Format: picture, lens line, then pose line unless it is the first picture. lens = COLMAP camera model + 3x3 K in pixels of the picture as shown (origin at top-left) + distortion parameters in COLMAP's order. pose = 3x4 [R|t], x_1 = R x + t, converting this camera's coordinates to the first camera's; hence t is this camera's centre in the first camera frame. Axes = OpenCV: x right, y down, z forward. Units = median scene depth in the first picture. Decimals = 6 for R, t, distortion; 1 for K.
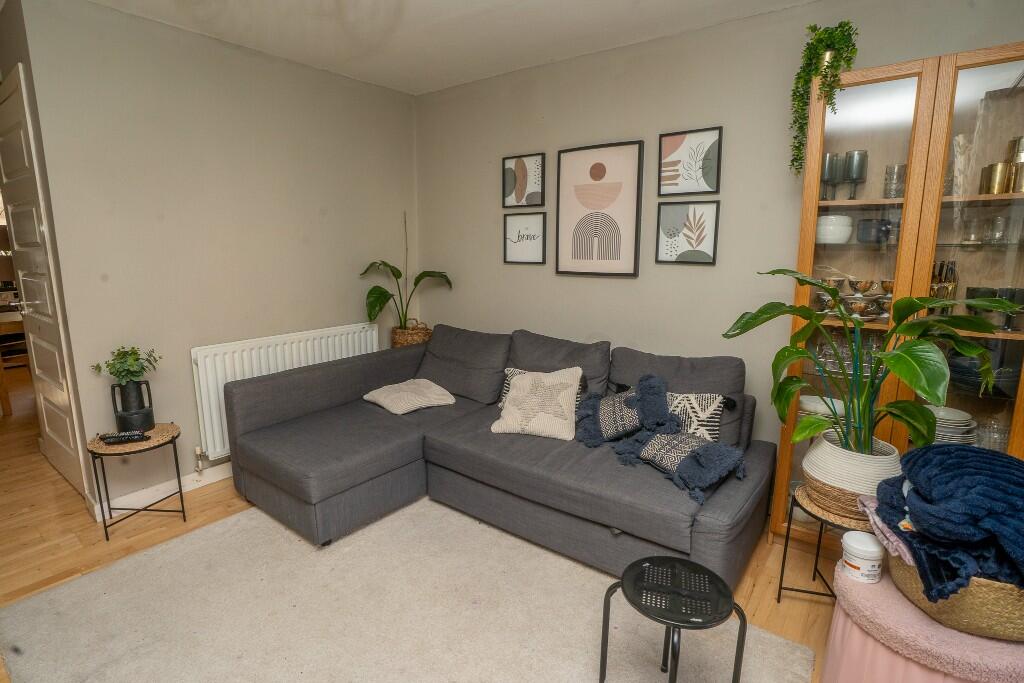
lens RADIAL K [[491.5, 0, 512.0], [0, 491.5, 341.5], [0, 0, 1]] dist [-0.075278, 0.017773]
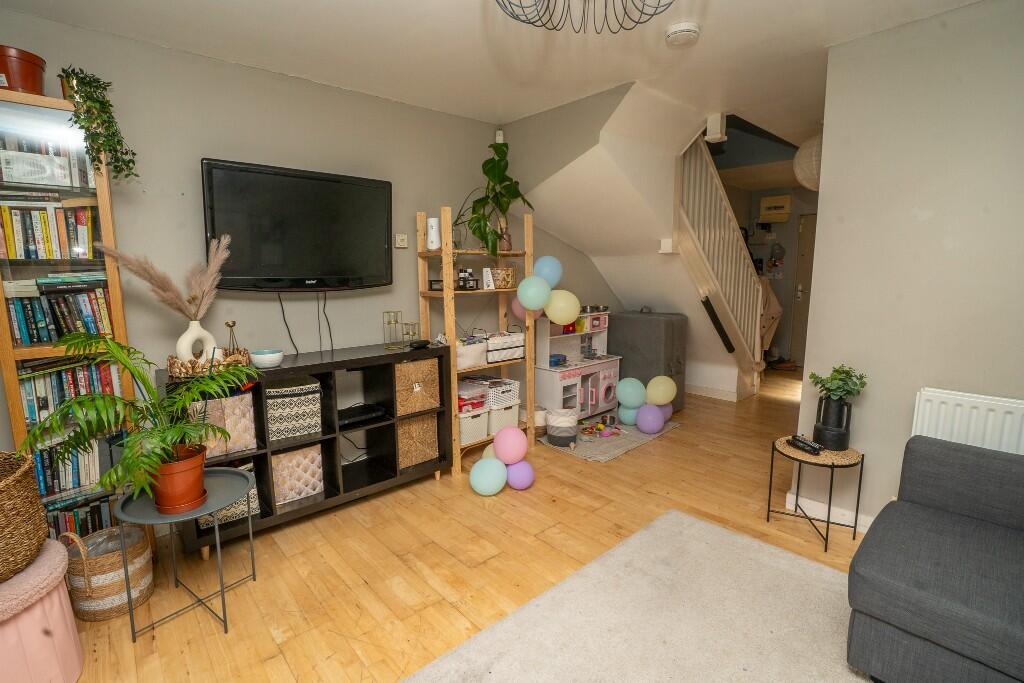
lens RADIAL K [[491.5, 0, 512.0], [0, 491.5, 341.5], [0, 0, 1]] dist [-0.075278, 0.017773]
pose [[-0.194524, 0.138094, -0.971128, 0.329780], [-0.176824, 0.968884, 0.173194, -0.094468], [0.964828, 0.205409, -0.164053, 0.475968]]
